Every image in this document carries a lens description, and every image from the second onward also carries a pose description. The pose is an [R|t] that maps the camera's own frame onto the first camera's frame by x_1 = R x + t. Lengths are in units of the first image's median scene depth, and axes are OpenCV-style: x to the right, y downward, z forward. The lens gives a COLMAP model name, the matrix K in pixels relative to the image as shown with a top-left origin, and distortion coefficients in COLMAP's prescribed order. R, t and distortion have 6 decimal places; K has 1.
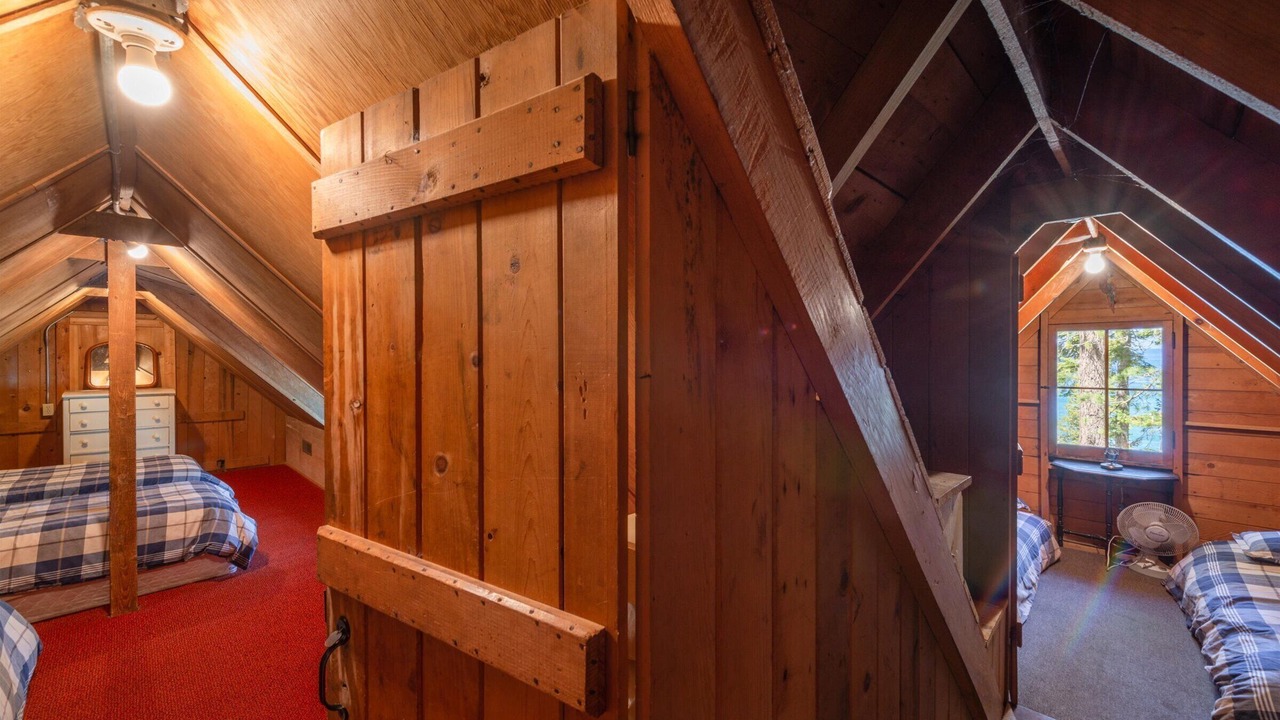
lens RADIAL K [[508.8, 0, 640.5], [0, 508.8, 359.0], [0, 0, 1]] dist [0.002943, 0.000032]
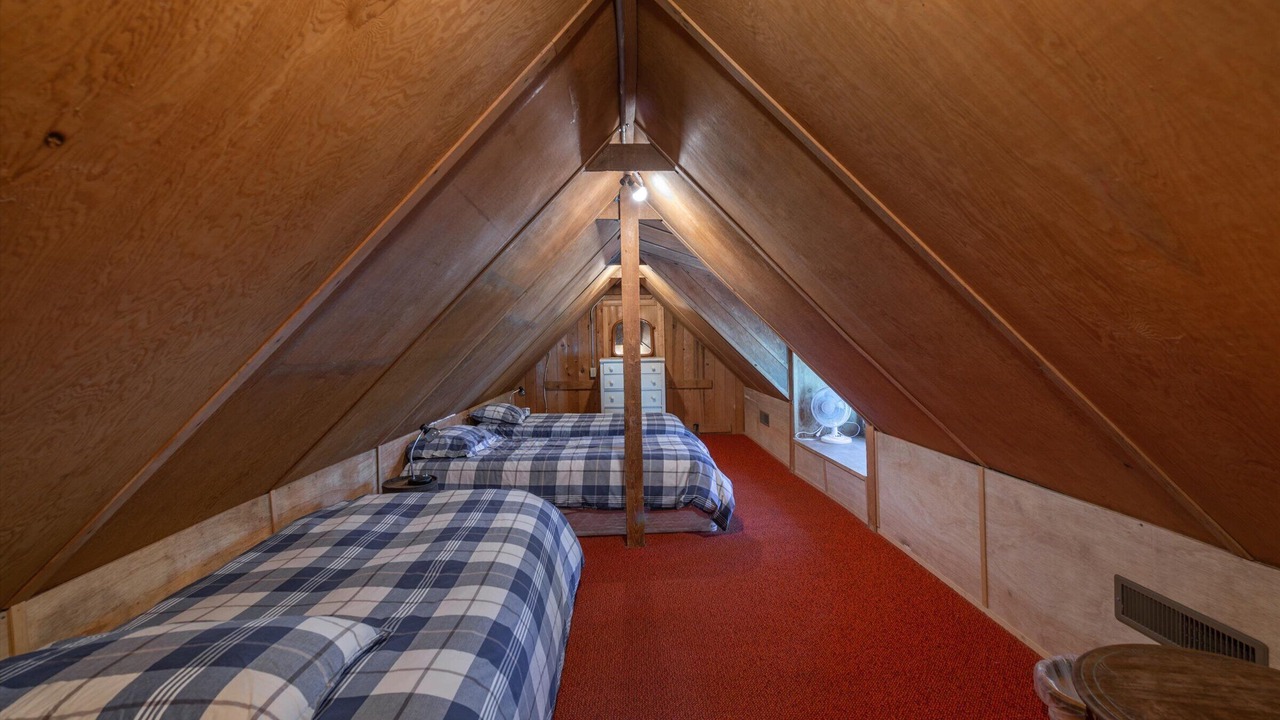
lens RADIAL K [[508.8, 0, 644.0], [0, 508.8, 359.3], [0, 0, 1]] dist [0.002943, 0.000032]
pose [[0.715992, -0.010056, -0.698036, -0.192812], [0.014459, 0.999895, 0.000427, 0.080707], [0.697959, -0.010399, 0.716063, 0.194543]]
